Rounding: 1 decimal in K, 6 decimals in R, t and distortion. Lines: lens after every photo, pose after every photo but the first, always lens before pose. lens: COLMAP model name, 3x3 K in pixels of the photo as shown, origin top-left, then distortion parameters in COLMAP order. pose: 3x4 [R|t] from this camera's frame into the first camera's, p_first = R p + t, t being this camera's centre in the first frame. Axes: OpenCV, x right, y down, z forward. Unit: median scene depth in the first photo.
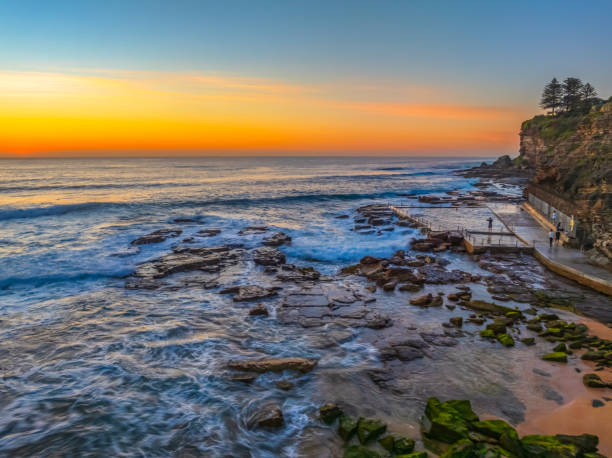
lens RADIAL K [[428.3, 0, 303.4], [0, 428.3, 228.8], [0, 0, 1]] dist [-0.055680, 0.026213]
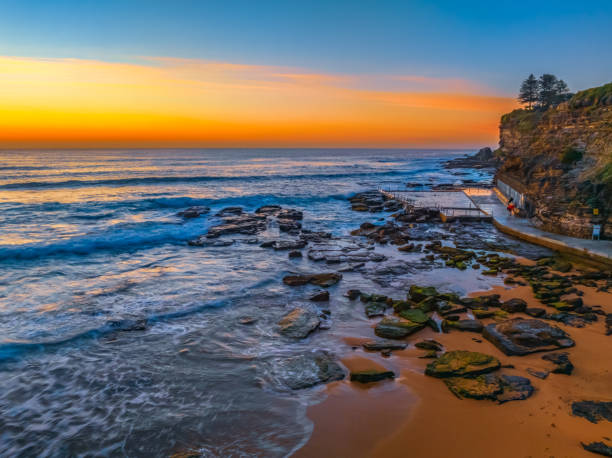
lens RADIAL K [[428.3, 0, 305.2], [0, 428.3, 227.5], [0, 0, 1]] dist [-0.055680, 0.026213]
pose [[0.999293, -0.004964, 0.037266, -0.079124], [0.004405, 0.999877, 0.015063, 0.053898], [-0.037336, -0.014888, 0.999192, -0.286161]]
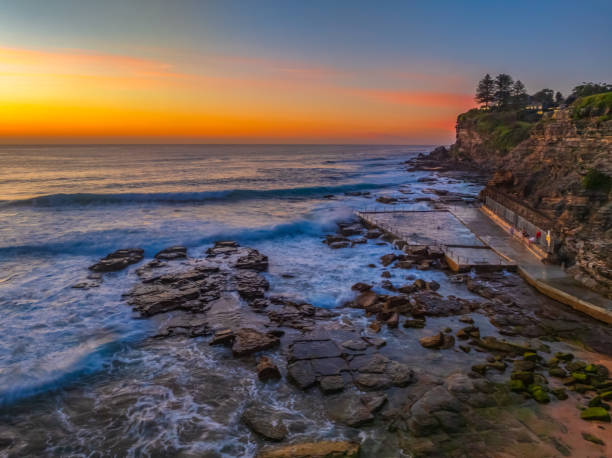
lens RADIAL K [[428.3, 0, 299.8], [0, 428.3, 225.0], [0, 0, 1]] dist [-0.055680, 0.026213]
pose [[0.991048, -0.021307, 0.131797, -0.095905], [0.018880, 0.999629, 0.019633, -0.080682], [-0.132166, -0.016969, 0.991082, 0.072911]]
